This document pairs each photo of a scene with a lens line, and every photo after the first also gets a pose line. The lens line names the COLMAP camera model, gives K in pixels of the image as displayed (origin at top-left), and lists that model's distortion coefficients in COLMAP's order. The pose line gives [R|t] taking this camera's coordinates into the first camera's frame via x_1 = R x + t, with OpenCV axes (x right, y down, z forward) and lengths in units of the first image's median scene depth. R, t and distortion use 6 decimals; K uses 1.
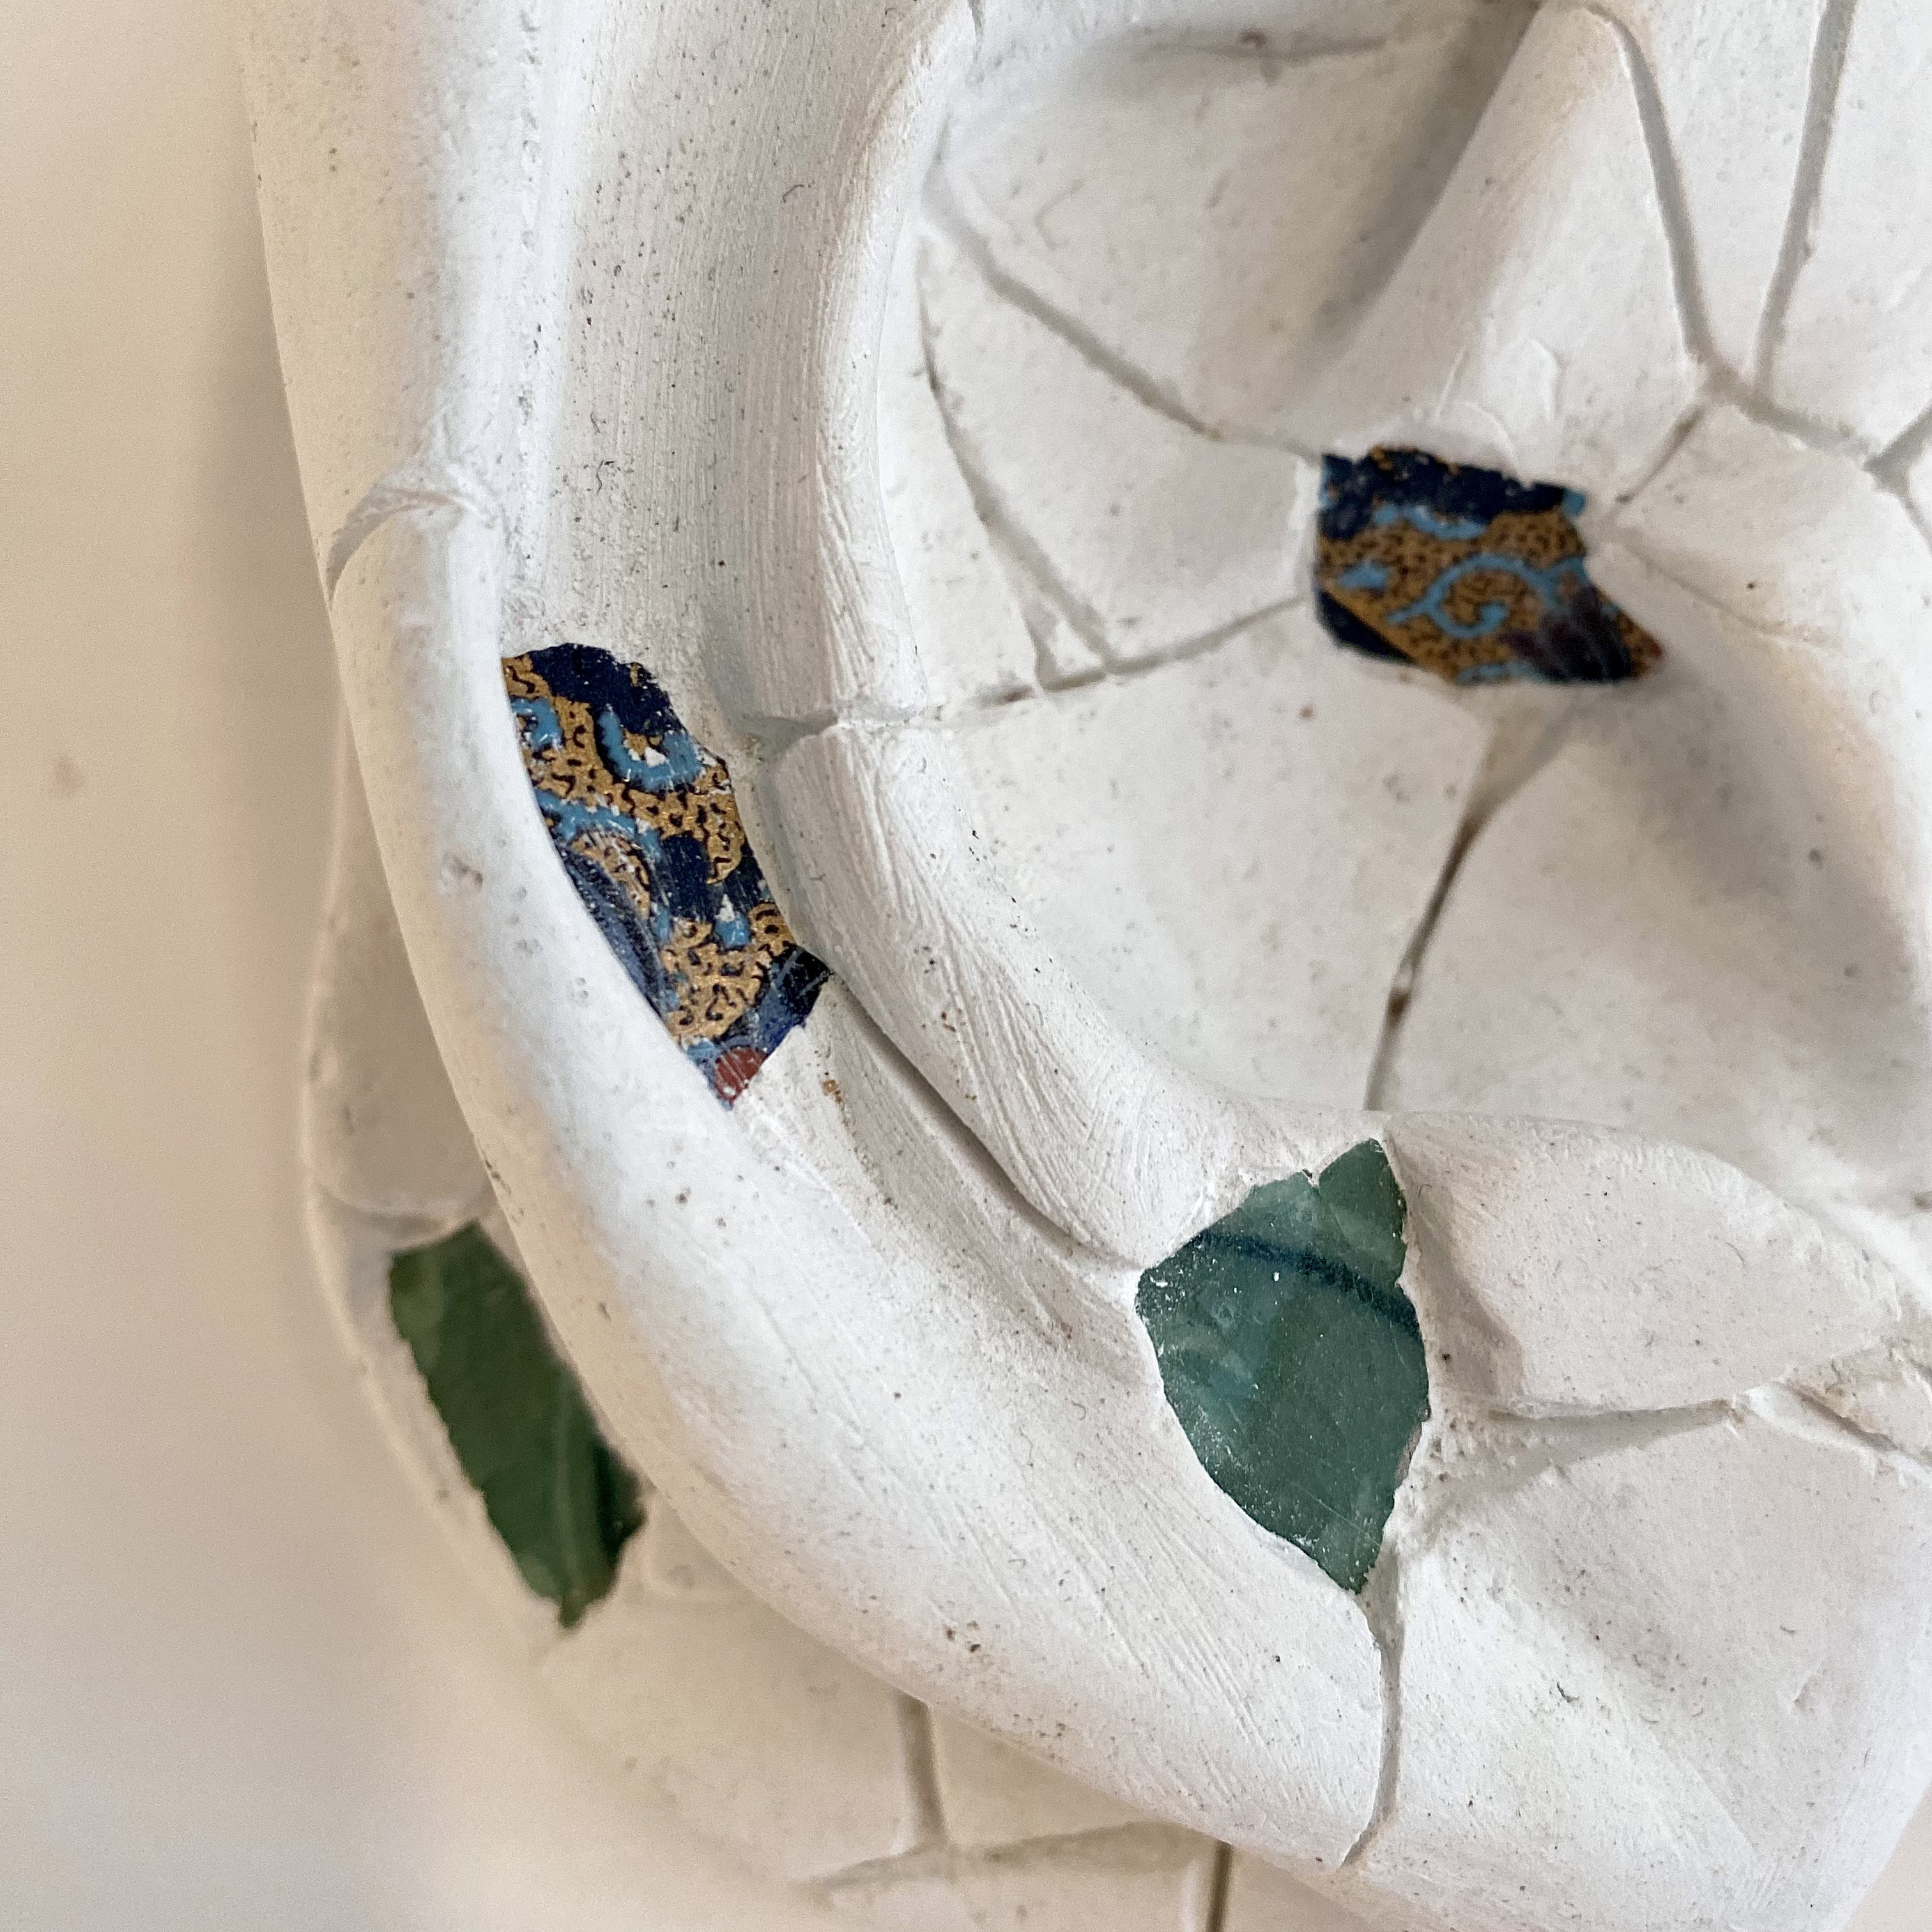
lens RADIAL K [[2044.6, 0, 1016.6], [0, 2044.6, 914.5], [0, 0, 1]] dist [0.157679, -0.670893]
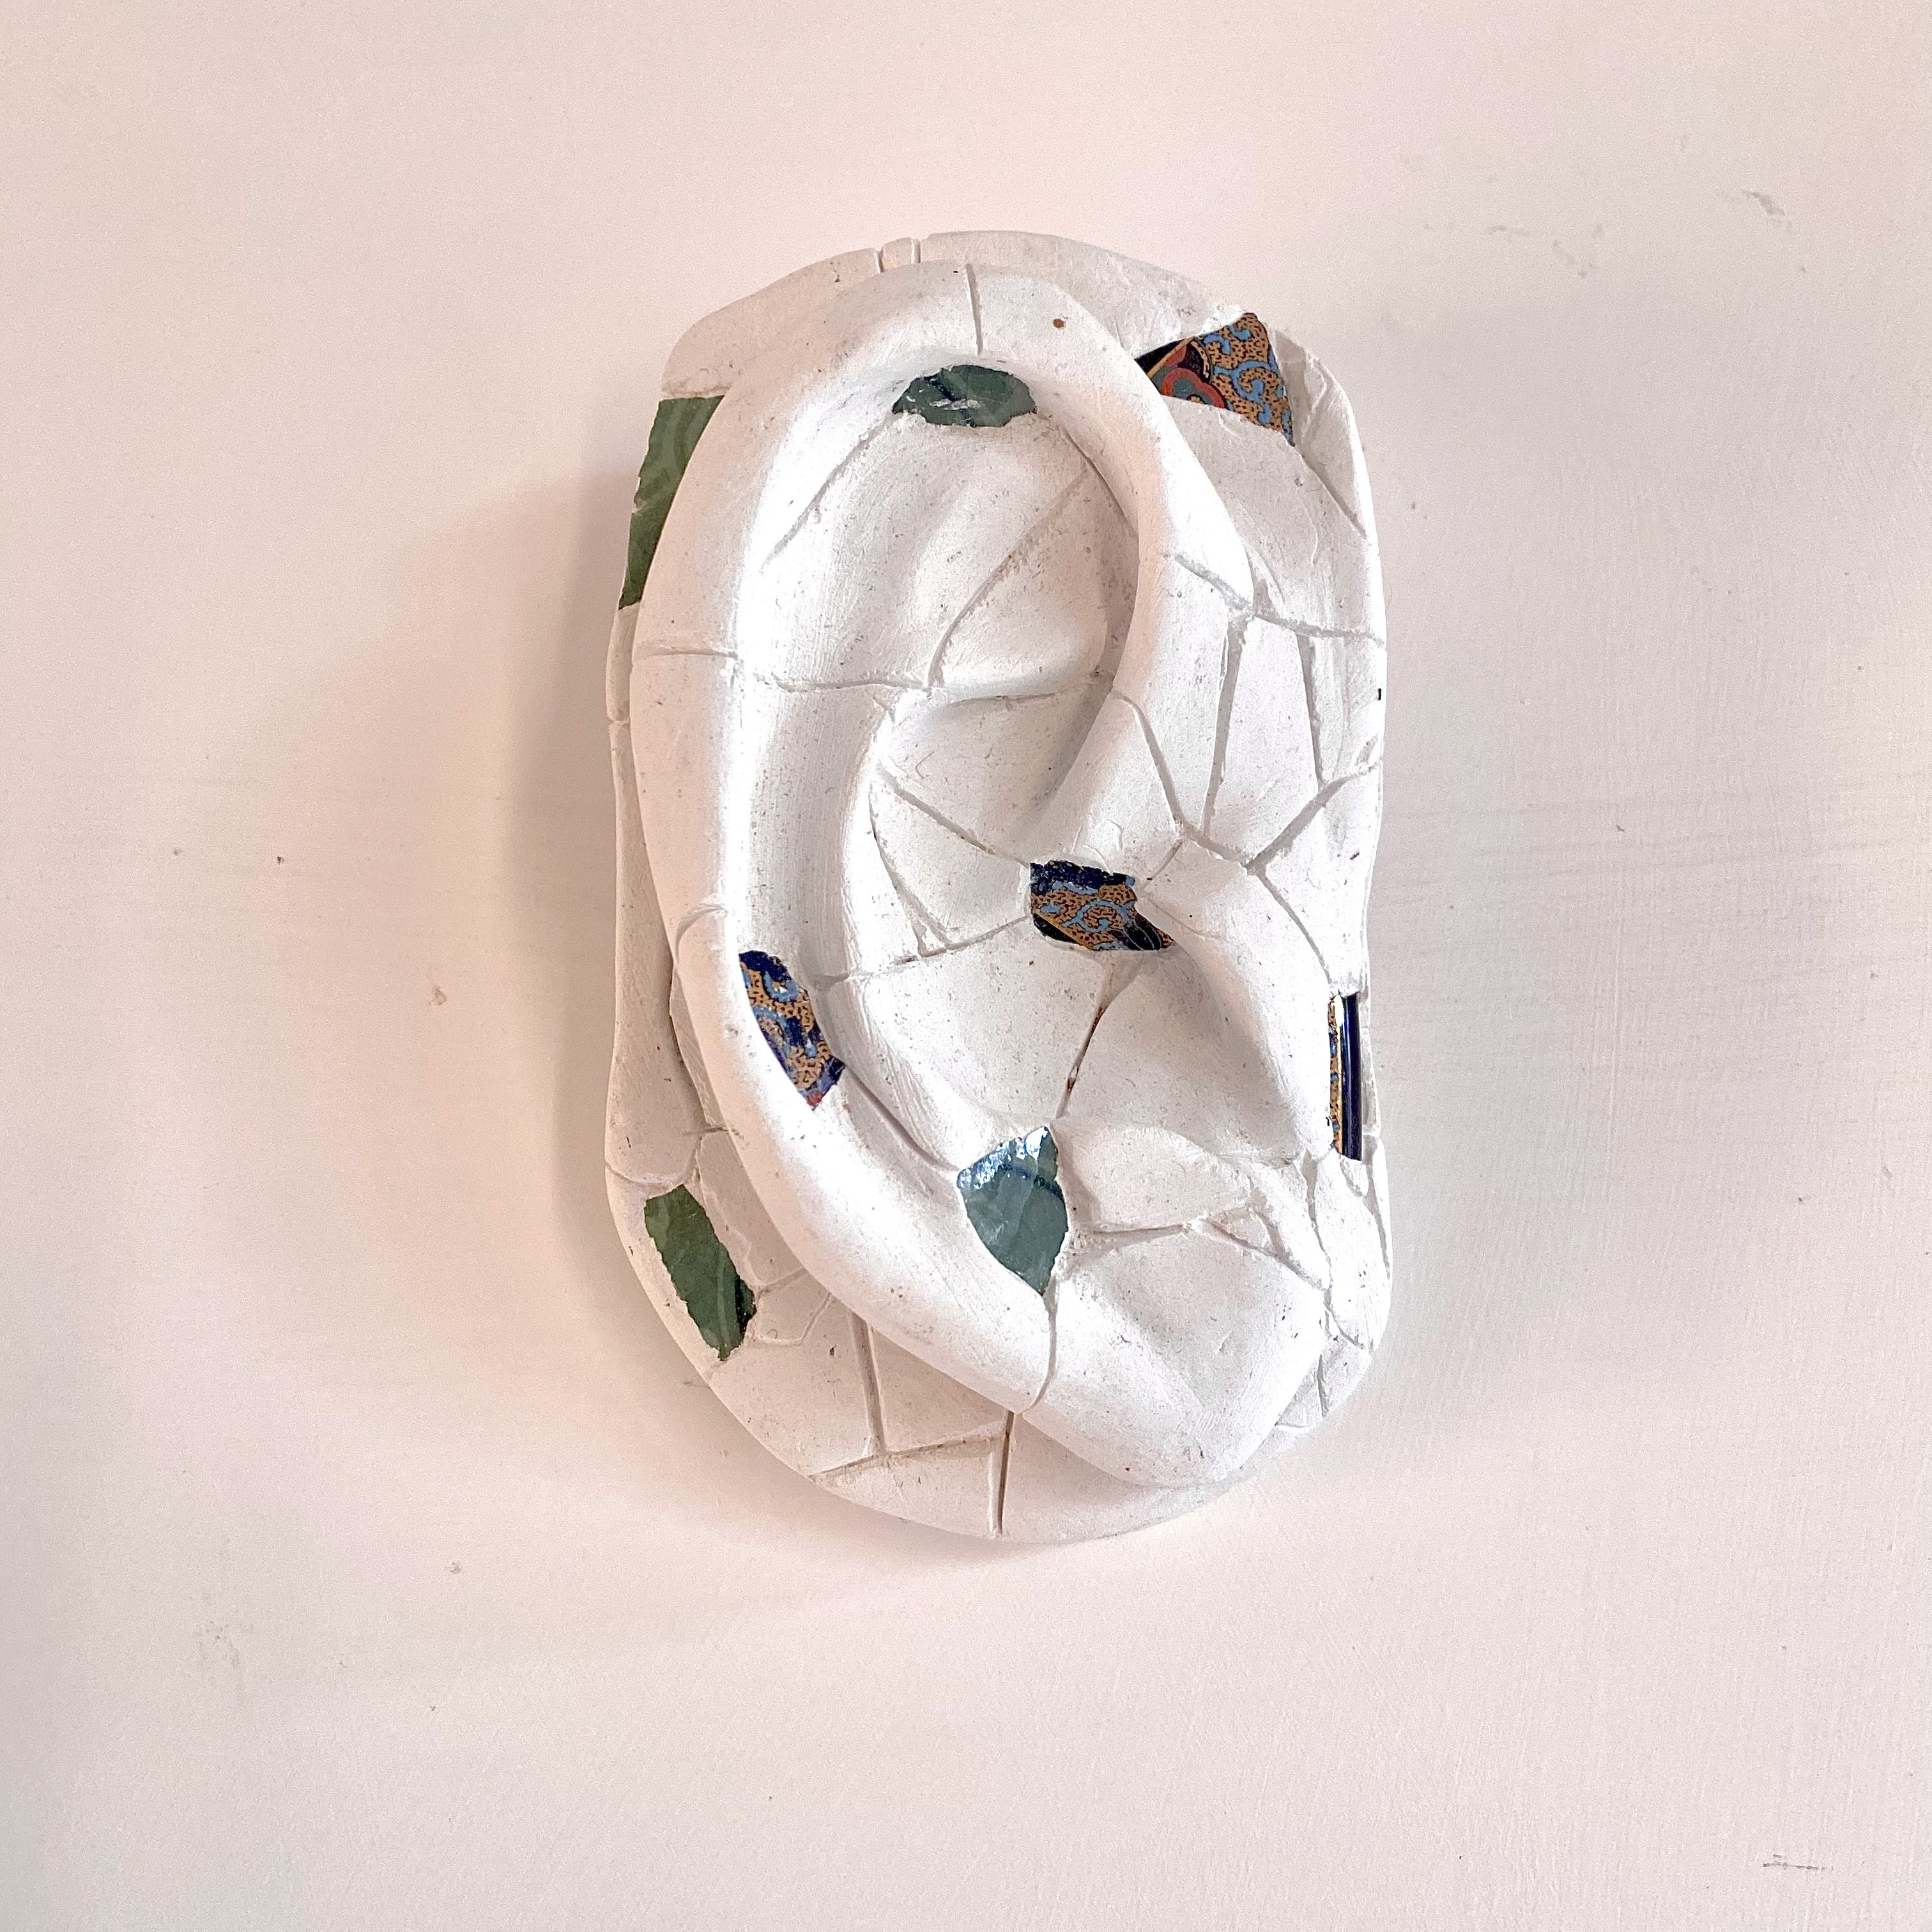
lens RADIAL K [[1952.2, 0, 967.3], [0, 1952.2, 916.2], [0, 0, 1]] dist [0.165905, -0.320111]
pose [[0.999383, -0.013906, 0.032259, -0.007459], [0.016830, 0.995595, -0.092232, 0.068274], [-0.030834, 0.092718, 0.995215, -1.547795]]
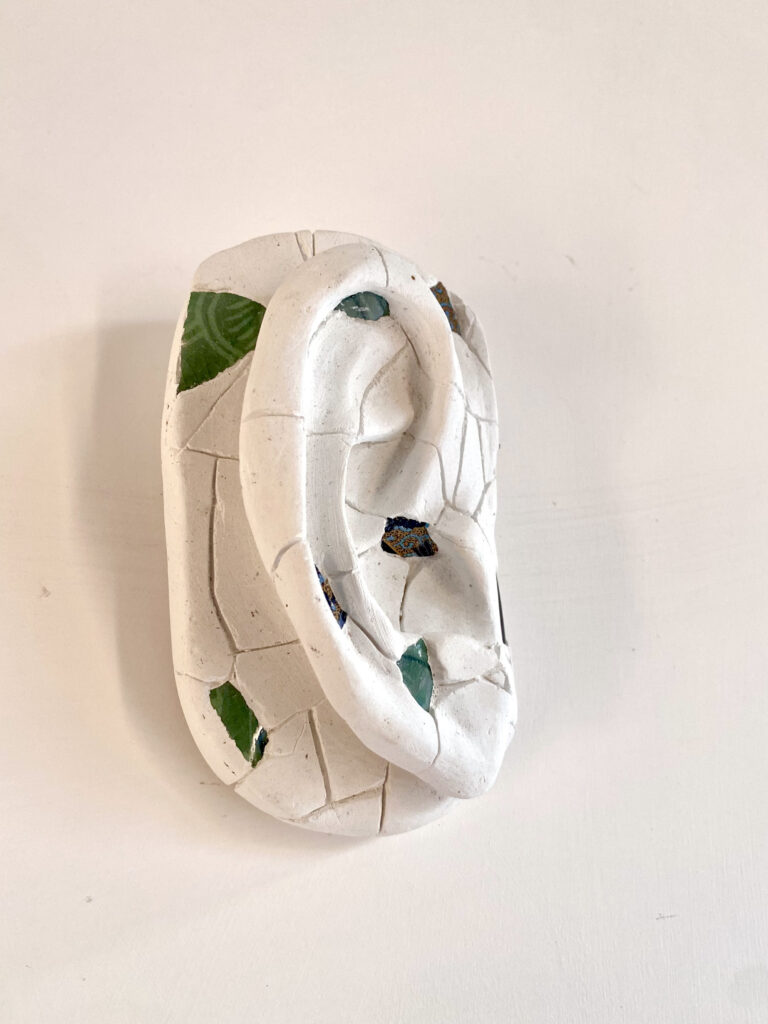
lens RADIAL K [[858.9, 0, 381.5], [0, 858.9, 496.6], [0, 0, 1]] dist [0.110422, -0.002914]
pose [[0.888898, -0.007143, 0.458049, -1.038110], [0.074240, 0.988907, -0.128650, 0.017743], [-0.452049, 0.148363, 0.879568, -1.158231]]
